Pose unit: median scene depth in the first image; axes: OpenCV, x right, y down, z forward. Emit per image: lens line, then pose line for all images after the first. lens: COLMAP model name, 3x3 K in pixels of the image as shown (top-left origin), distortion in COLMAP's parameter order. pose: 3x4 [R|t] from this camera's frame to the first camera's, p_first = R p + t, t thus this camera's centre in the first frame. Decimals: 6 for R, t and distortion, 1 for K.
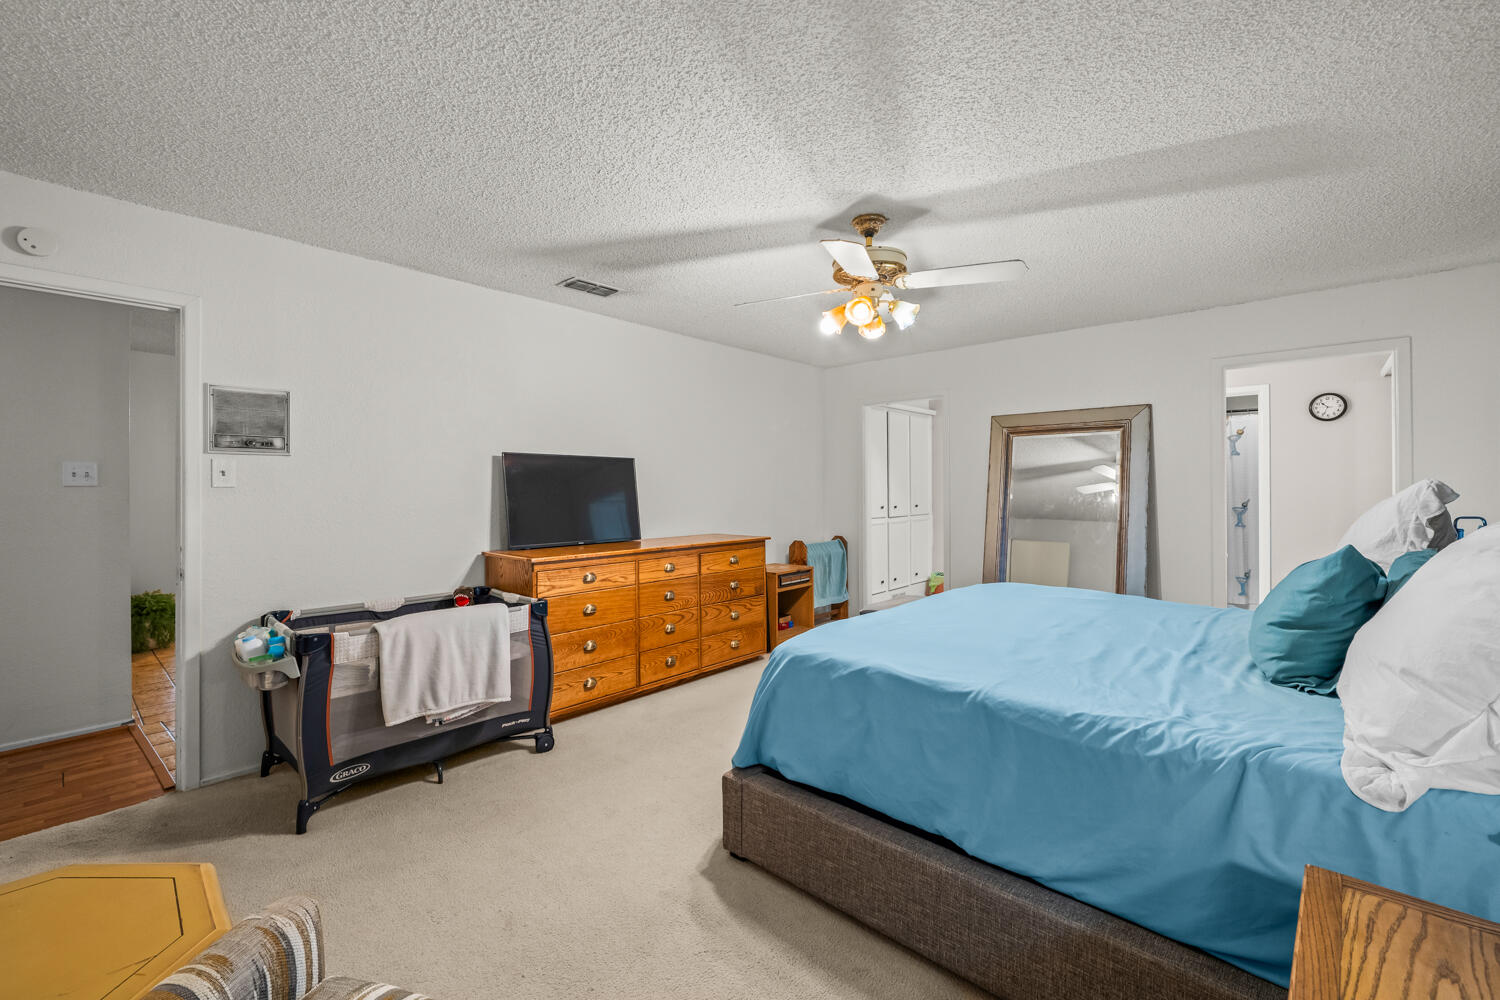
lens RADIAL K [[628.6, 0, 750.0], [0, 628.6, 500.0], [0, 0, 1]] dist [0.001154, 0.000075]
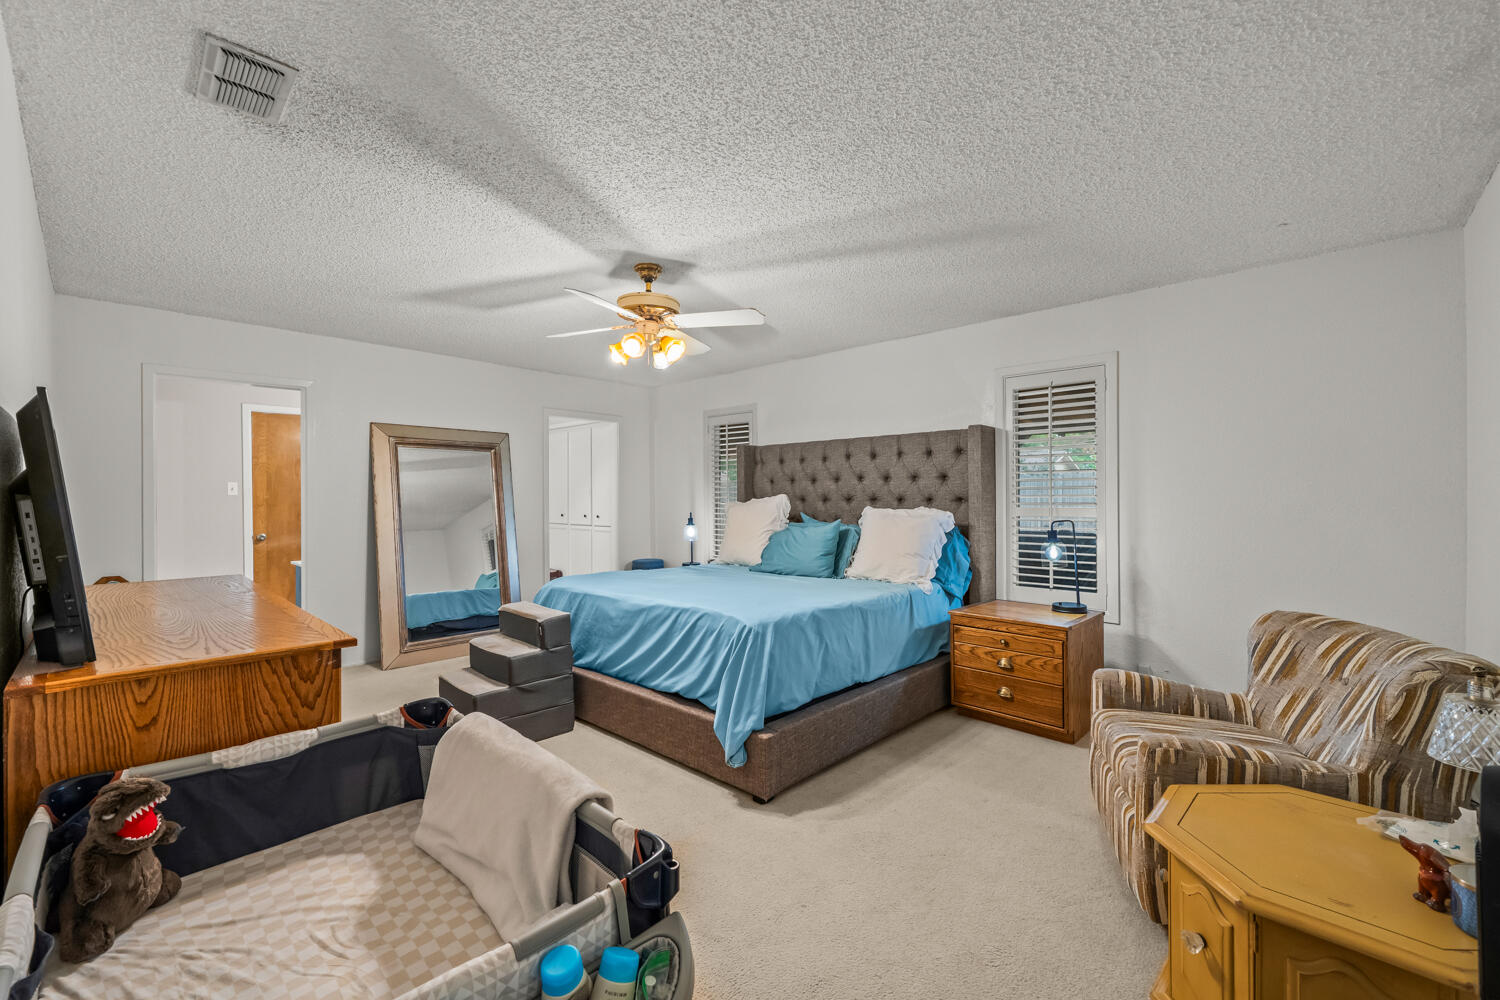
lens RADIAL K [[628.0, 0, 732.8], [0, 628.0, 505.6], [0, 0, 1]] dist [-0.000271, -0.000085]
pose [[0.021984, -0.000694, 0.999758, -1.339903], [0.018651, 0.999826, 0.000284, 0.001543], [-0.999584, 0.018640, 0.021993, 1.129234]]
